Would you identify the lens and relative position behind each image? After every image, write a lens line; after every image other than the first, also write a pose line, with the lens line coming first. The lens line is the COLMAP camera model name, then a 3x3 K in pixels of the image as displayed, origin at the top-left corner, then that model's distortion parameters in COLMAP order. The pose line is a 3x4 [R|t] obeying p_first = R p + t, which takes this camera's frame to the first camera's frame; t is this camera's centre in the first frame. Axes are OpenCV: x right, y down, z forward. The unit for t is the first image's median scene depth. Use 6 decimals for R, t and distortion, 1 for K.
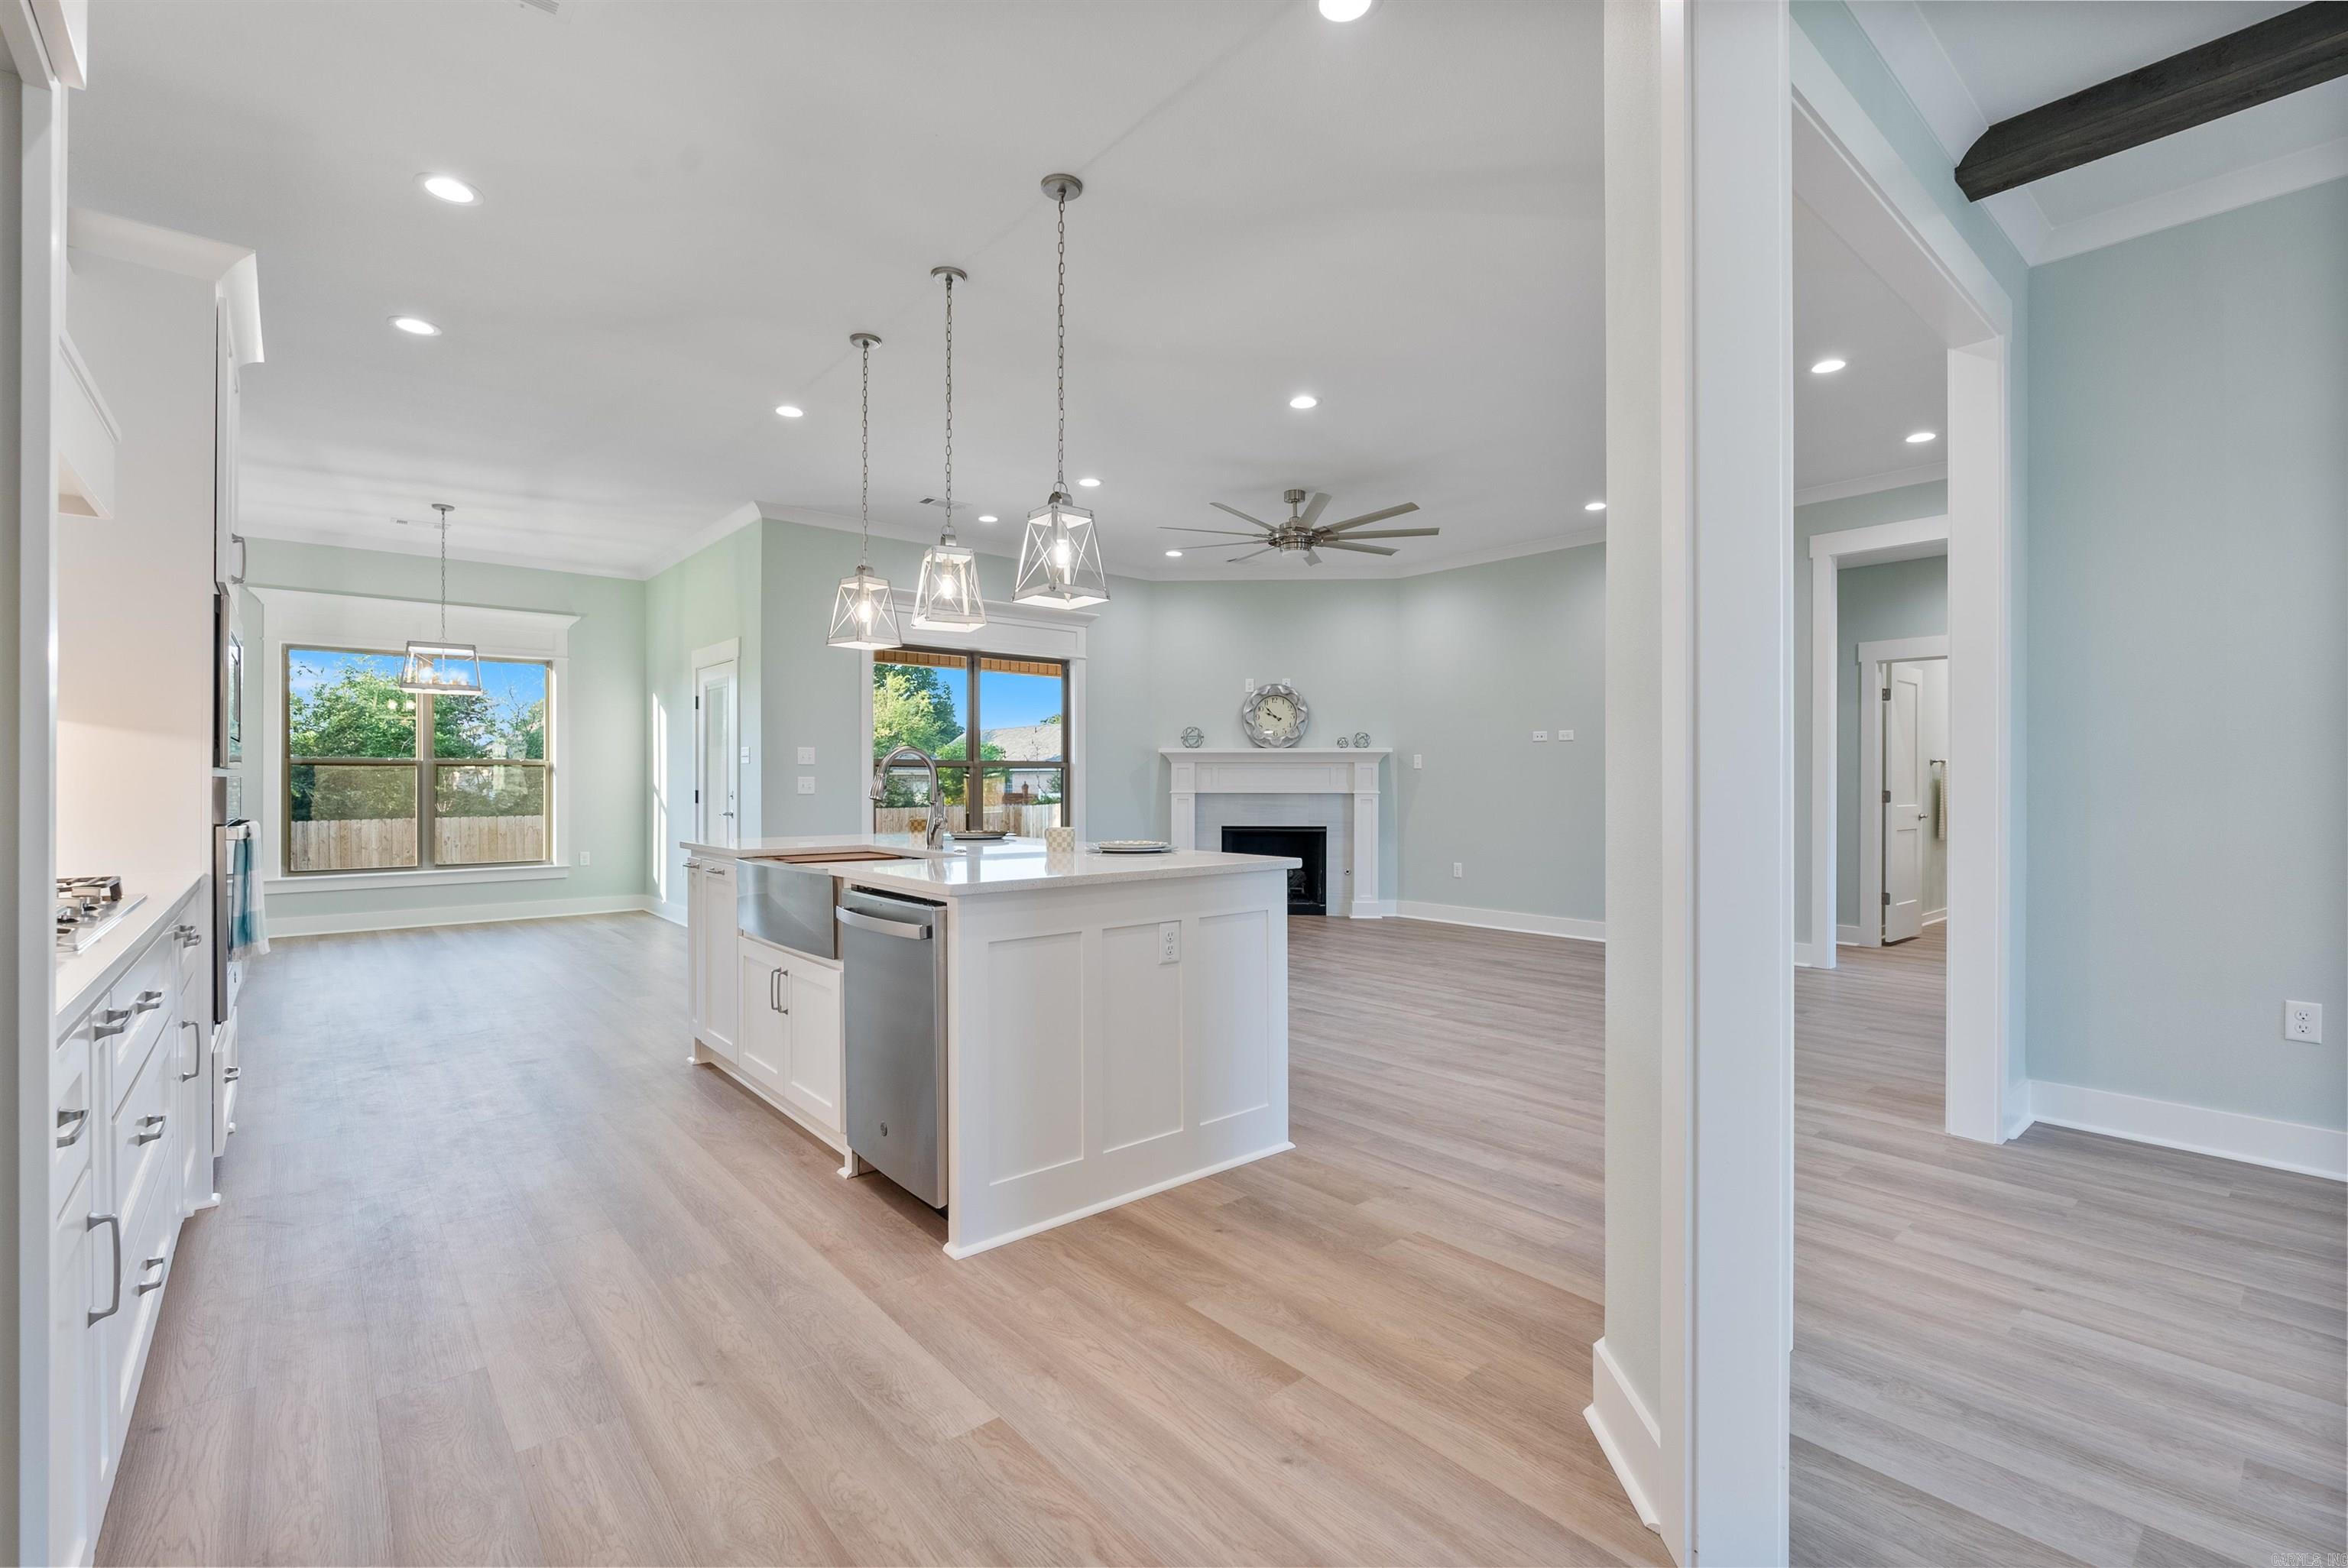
lens RADIAL K [[1034.2, 0, 1195.9], [0, 1034.2, 783.4], [0, 0, 1]] dist [-0.002881, -0.000636]
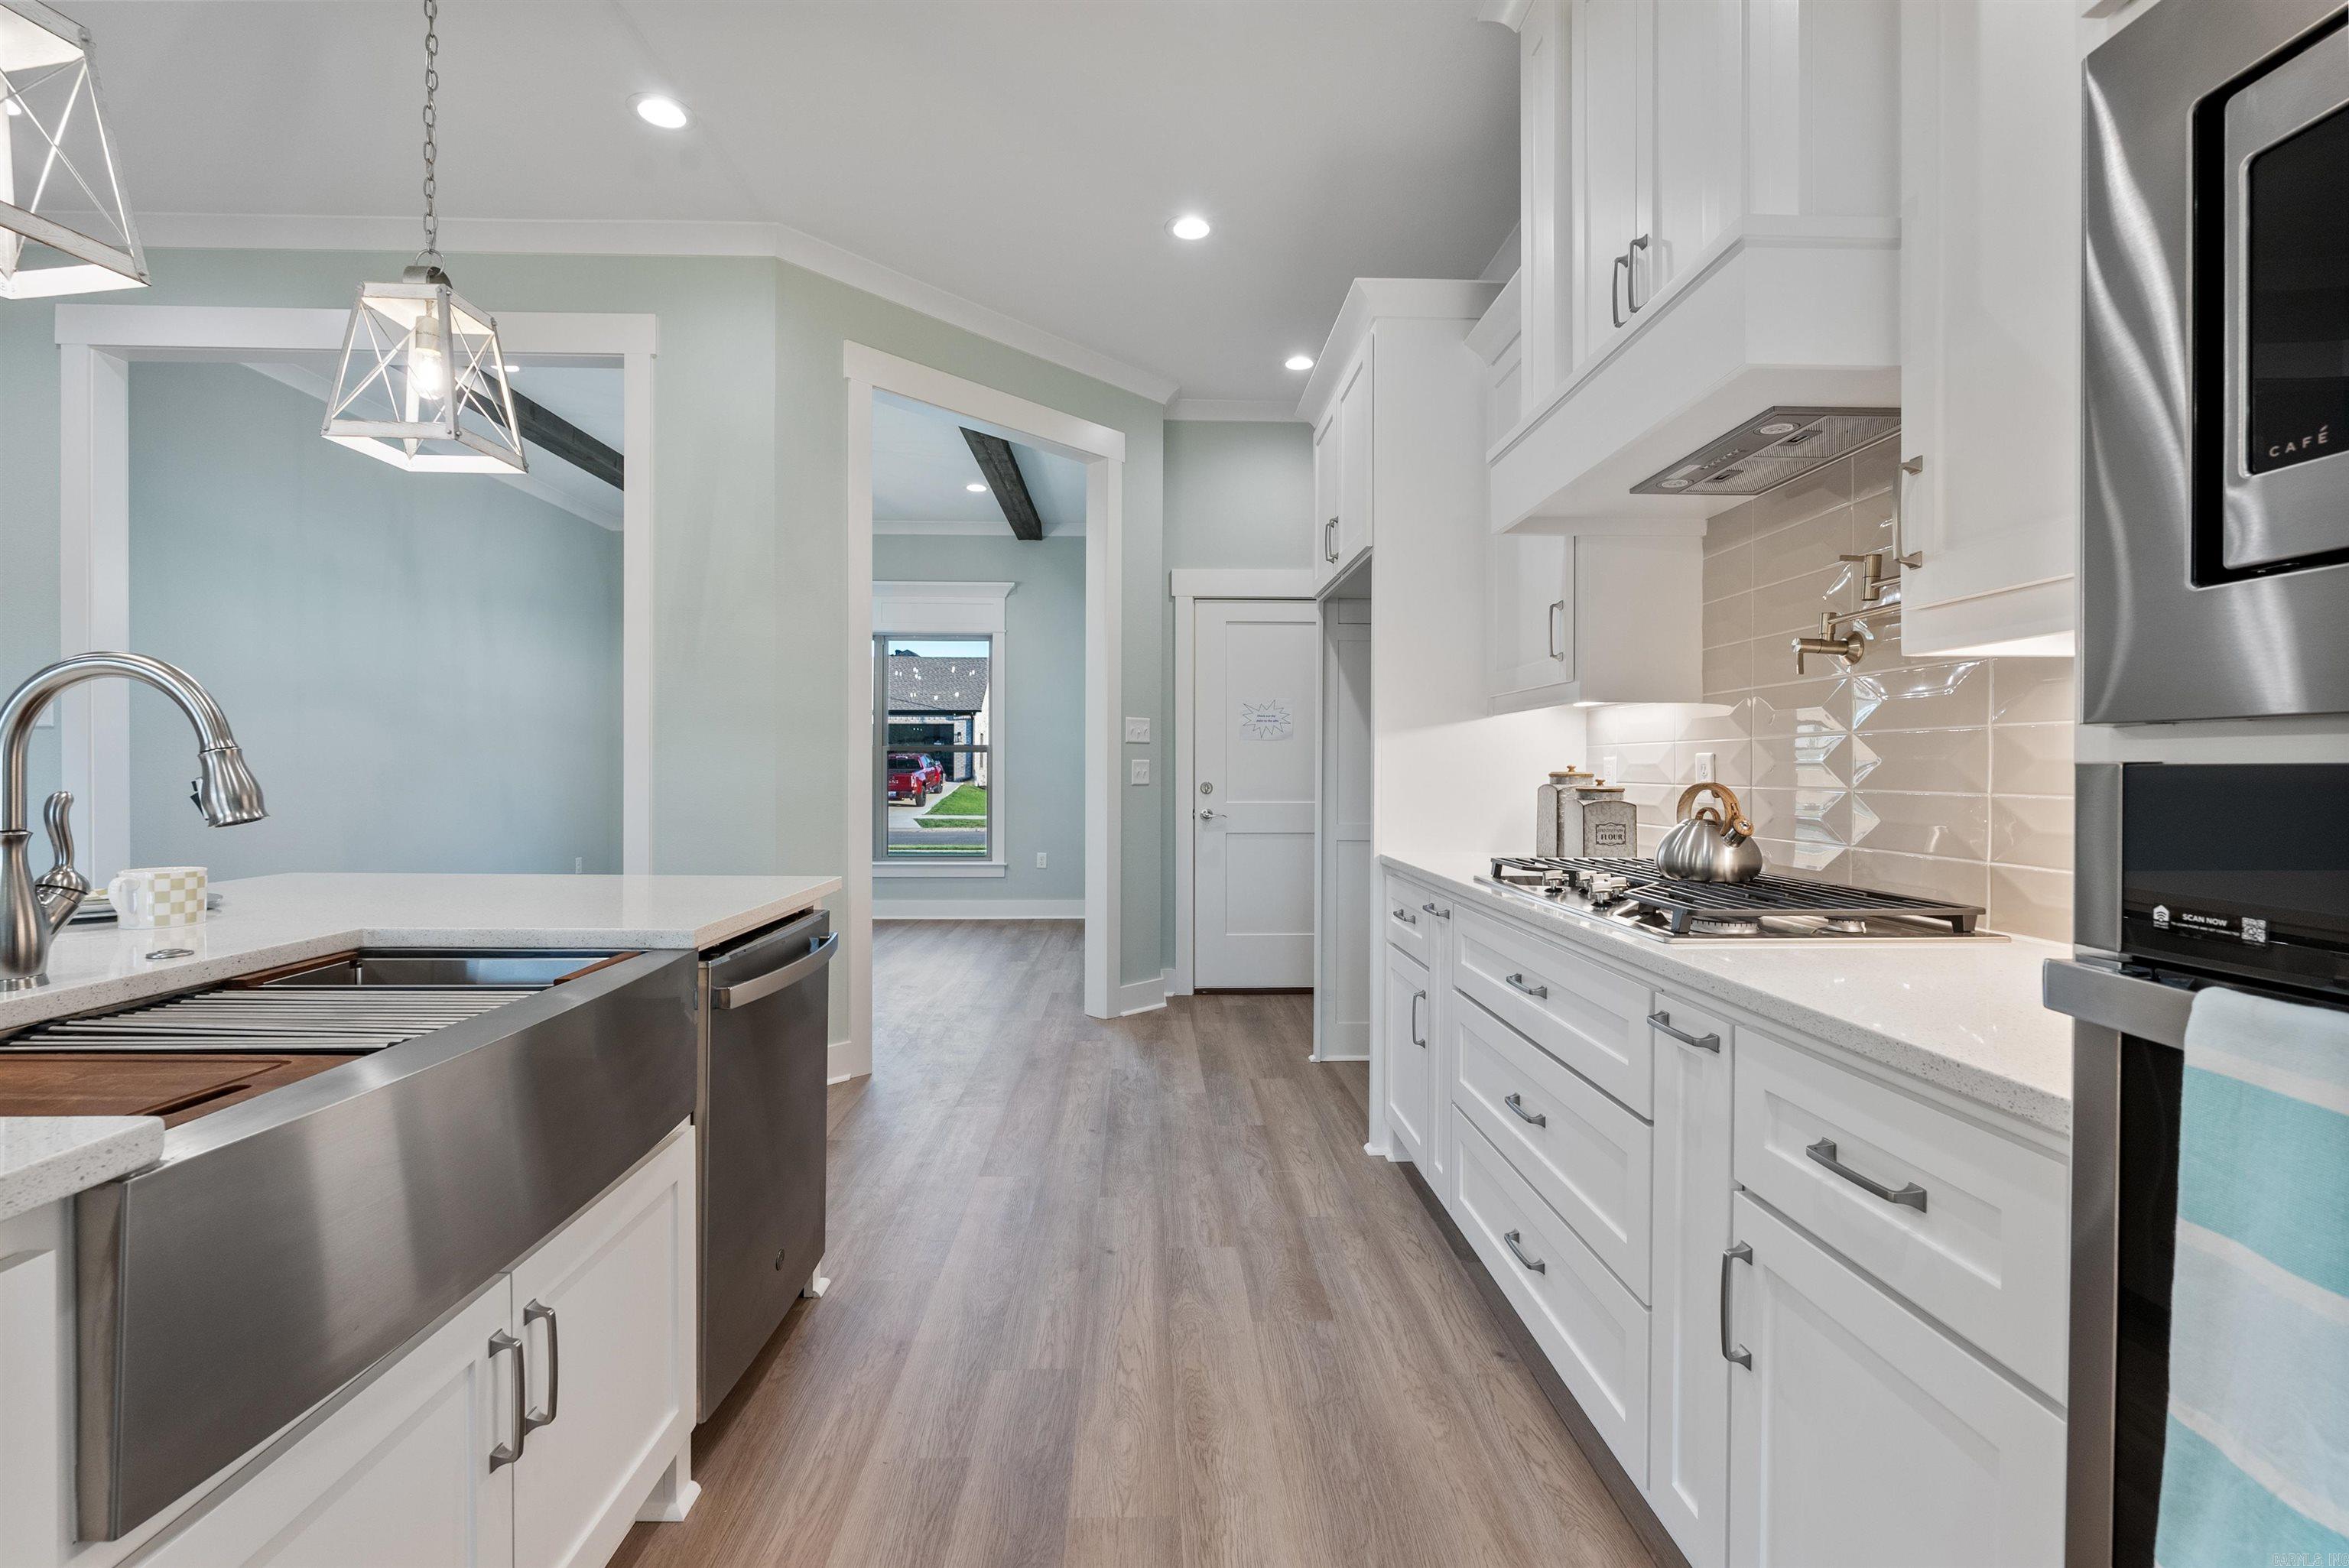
lens RADIAL K [[1039.5, 0, 1174.4], [0, 1039.5, 776.9], [0, 0, 1]] dist [-0.000608, -0.000095]
pose [[-0.776002, -0.011088, 0.630633, -0.295117], [-0.004644, 0.999919, 0.011866, -0.001719], [-0.630714, 0.006280, -0.775990, 0.428306]]
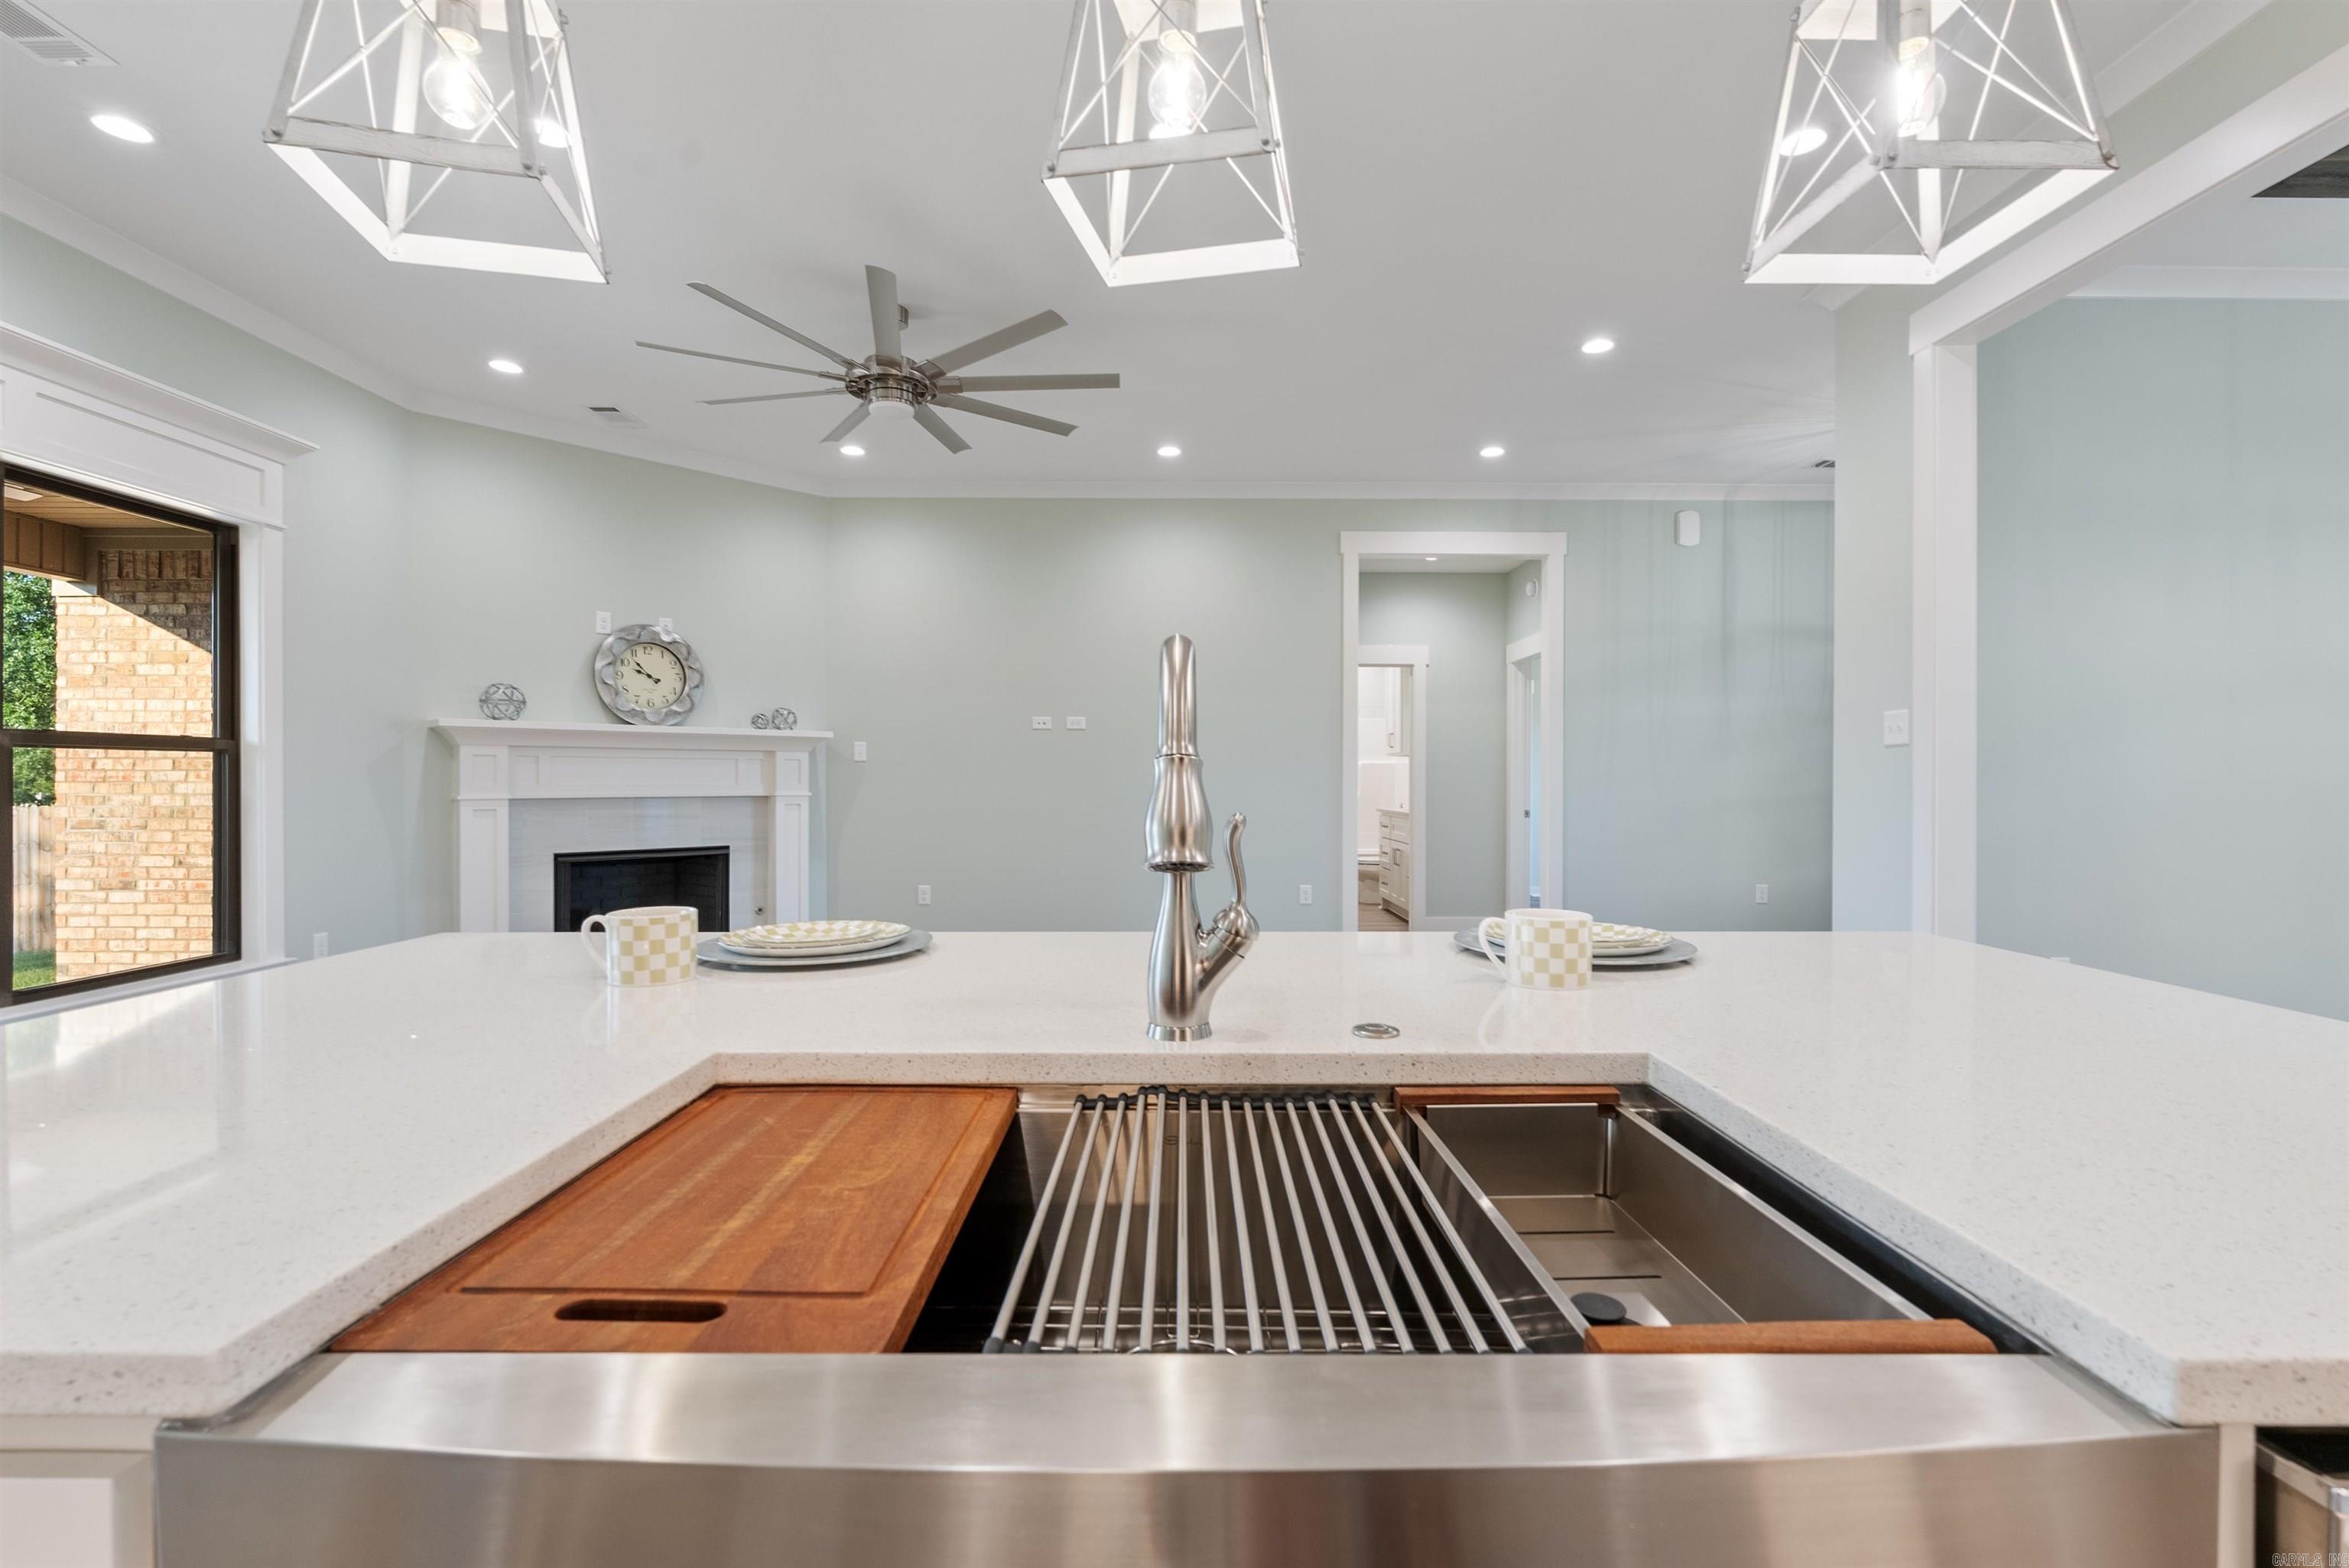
lens RADIAL K [[1034.0, 0, 1165.5], [0, 1034.0, 785.0], [0, 0, 1]] dist [-0.002392, 0.000050]
pose [[0.657236, -0.005518, 0.753665, -0.196226], [0.000957, 0.999979, 0.006486, -0.001697], [-0.753684, -0.003542, 0.657227, 0.350758]]
